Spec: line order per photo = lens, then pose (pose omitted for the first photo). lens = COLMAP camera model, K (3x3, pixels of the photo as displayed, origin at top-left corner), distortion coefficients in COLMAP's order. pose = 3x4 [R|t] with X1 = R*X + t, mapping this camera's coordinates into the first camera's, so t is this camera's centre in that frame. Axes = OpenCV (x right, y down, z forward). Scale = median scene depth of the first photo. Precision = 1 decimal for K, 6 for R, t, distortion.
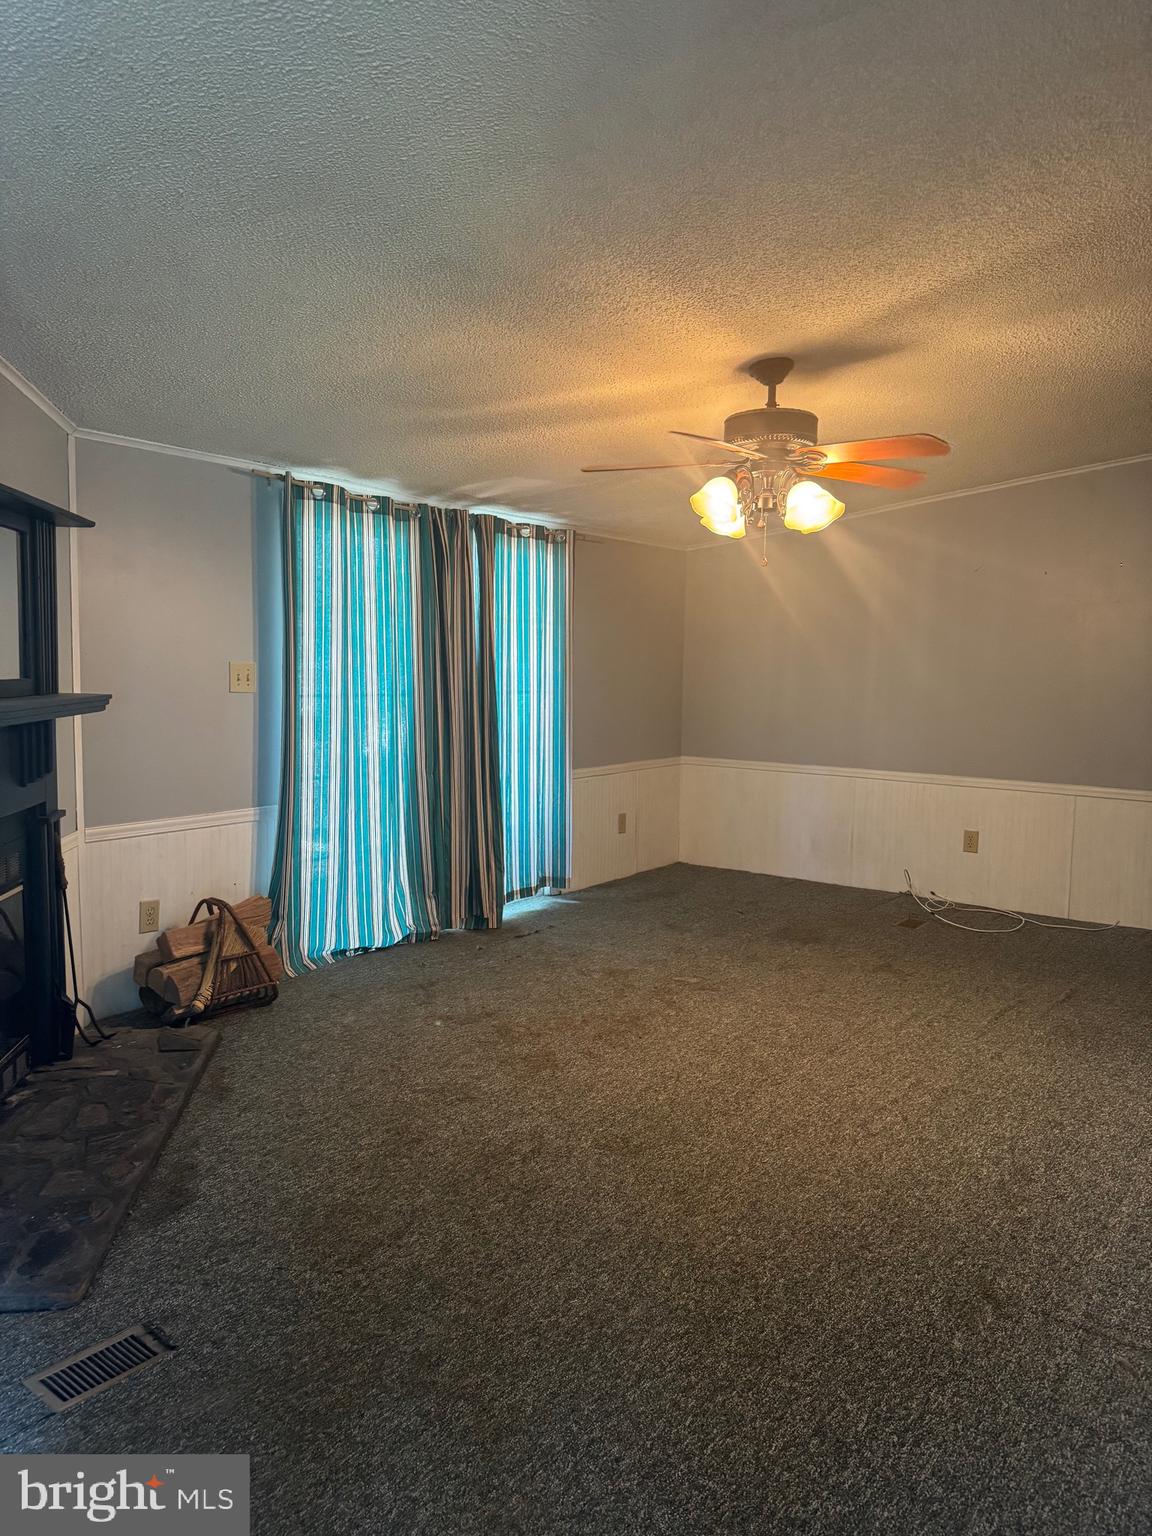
lens RADIAL K [[1081.5, 0, 578.7], [0, 1081.5, 767.0], [0, 0, 1]] dist [0.031910, -0.043473]
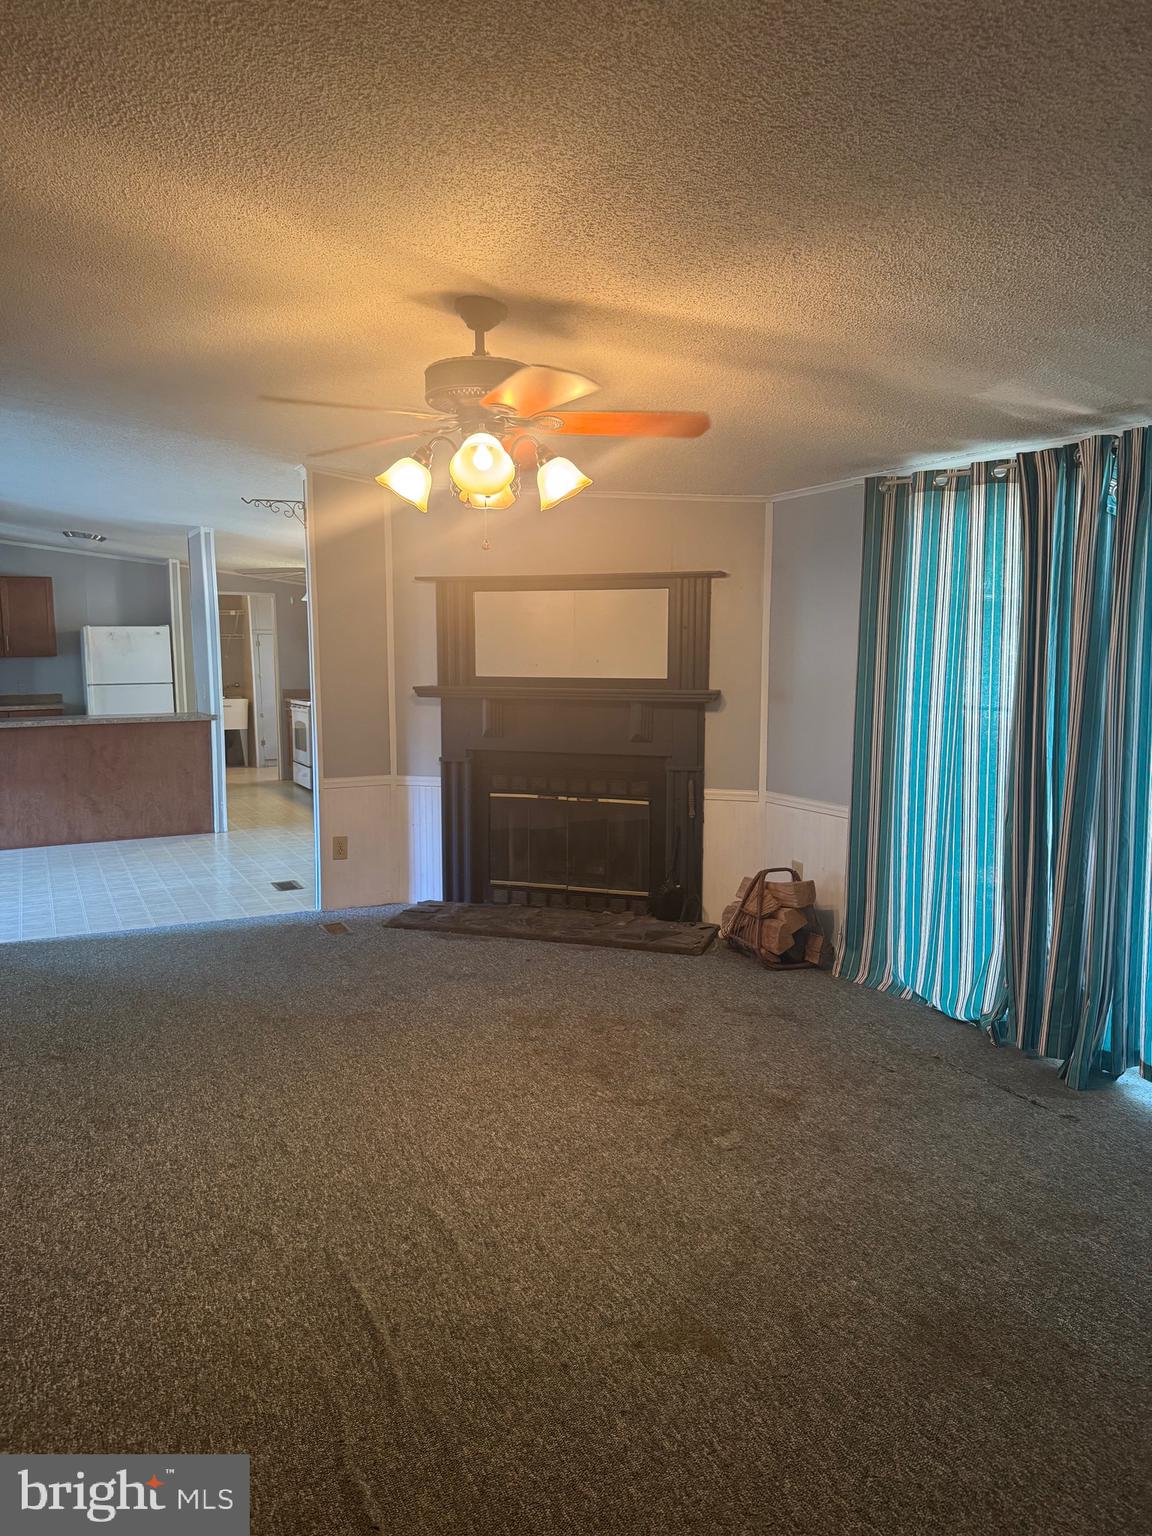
lens RADIAL K [[1081.5, 0, 578.9], [0, 1081.5, 770.8], [0, 0, 1]] dist [0.031910, -0.043473]
pose [[-0.446002, 0.079234, -0.891518, 0.853031], [-0.094471, 0.986342, 0.134922, -0.129727], [0.890033, 0.144398, -0.432425, 1.376630]]
